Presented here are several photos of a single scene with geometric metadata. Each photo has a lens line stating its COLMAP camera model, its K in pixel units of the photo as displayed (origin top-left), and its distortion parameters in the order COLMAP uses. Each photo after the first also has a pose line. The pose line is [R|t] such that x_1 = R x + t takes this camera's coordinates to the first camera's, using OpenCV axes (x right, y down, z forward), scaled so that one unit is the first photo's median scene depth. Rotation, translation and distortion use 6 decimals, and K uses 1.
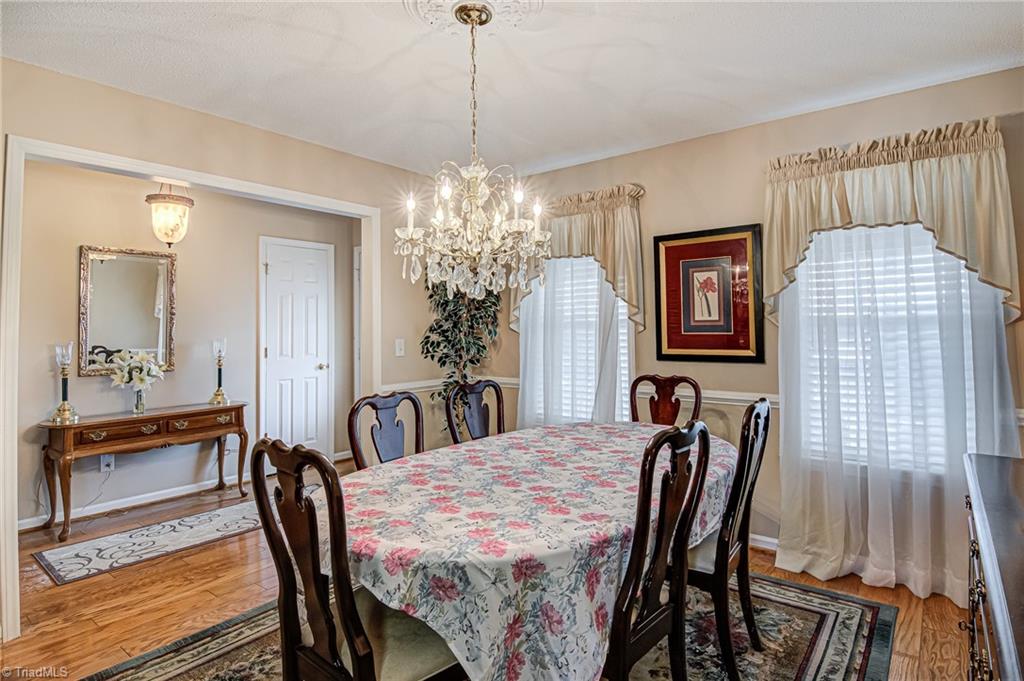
lens RADIAL K [[544.5, 0, 508.0], [0, 544.5, 311.2], [0, 0, 1]] dist [-0.013390, -0.001516]
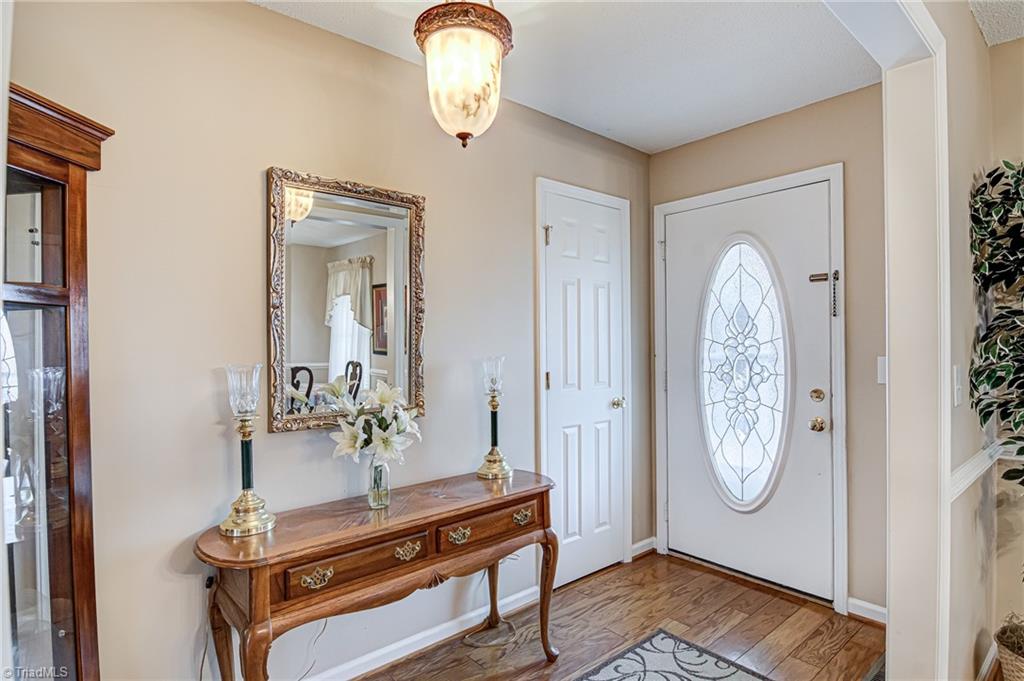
lens RADIAL K [[530.0, 0, 512.0], [0, 530.0, 340.5], [0, 0, 1]] dist [-0.004836, -0.001041]
pose [[0.982604, 0.003876, -0.185673, -0.471140], [0.001676, 0.999556, 0.029737, 0.020991], [0.185706, -0.029531, 0.982161, 0.547662]]
